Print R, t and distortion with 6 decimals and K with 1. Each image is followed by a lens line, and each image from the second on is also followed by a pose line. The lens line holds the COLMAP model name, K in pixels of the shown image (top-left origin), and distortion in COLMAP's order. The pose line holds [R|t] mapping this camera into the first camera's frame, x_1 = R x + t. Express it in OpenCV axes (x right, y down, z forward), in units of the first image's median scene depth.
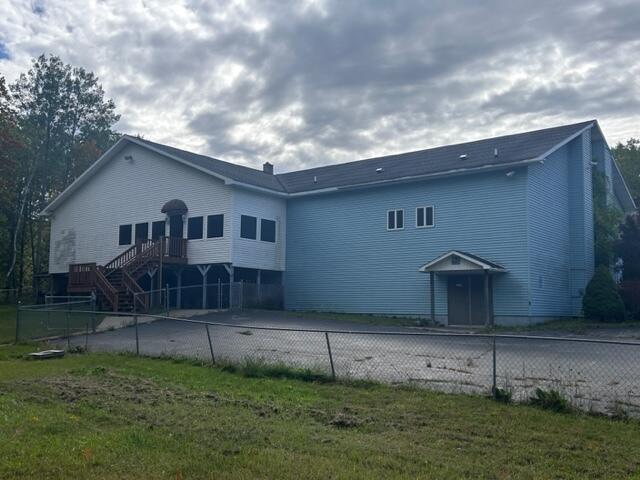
lens RADIAL K [[690.4, 0, 320.0], [0, 690.4, 240.0], [0, 0, 1]] dist [0.066969, -0.011833]
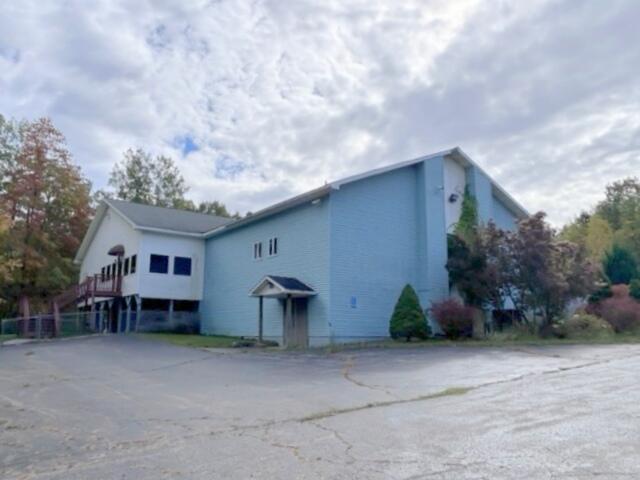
lens RADIAL K [[594.9, 0, 320.0], [0, 594.9, 240.0], [0, 0, 1]] dist [0.005244, -0.009568]
pose [[0.952427, -0.051509, -0.300383, 0.443507], [0.028188, 0.996278, -0.081463, 0.030525], [0.303461, 0.069120, 0.950333, 0.116368]]
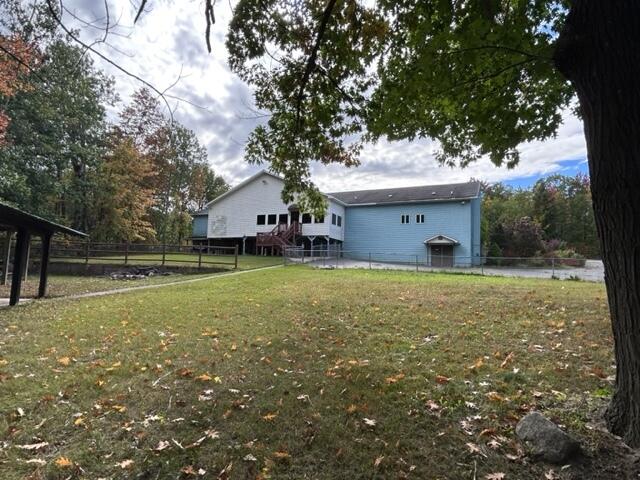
lens RADIAL K [[355.2, 0, 320.0], [0, 355.2, 240.0], [0, 0, 1]] dist [-0.016094, 0.001865]
pose [[0.972760, 0.041585, 0.228054, -0.373112], [-0.046860, 0.998744, 0.017761, 0.026329], [-0.227028, -0.027964, 0.973487, -0.040675]]
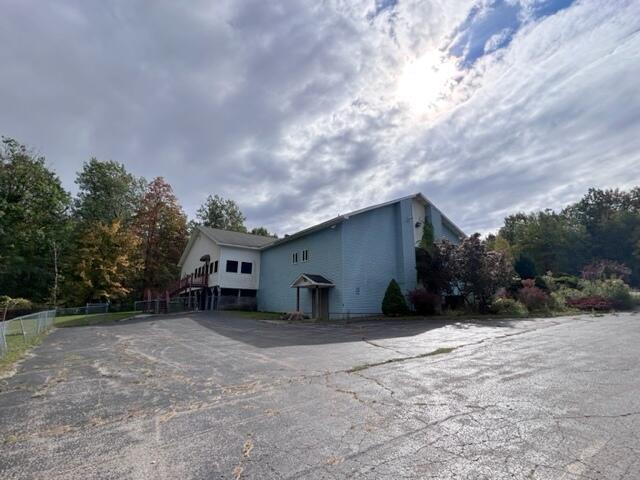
lens RADIAL K [[366.2, 0, 320.0], [0, 366.2, 240.0], [0, 0, 1]] dist [-0.000966, 0.000052]
pose [[0.949279, -0.063191, -0.308020, 0.413543], [0.029047, 0.993032, -0.114206, 0.029693], [0.313090, 0.099467, 0.944500, 0.129734]]
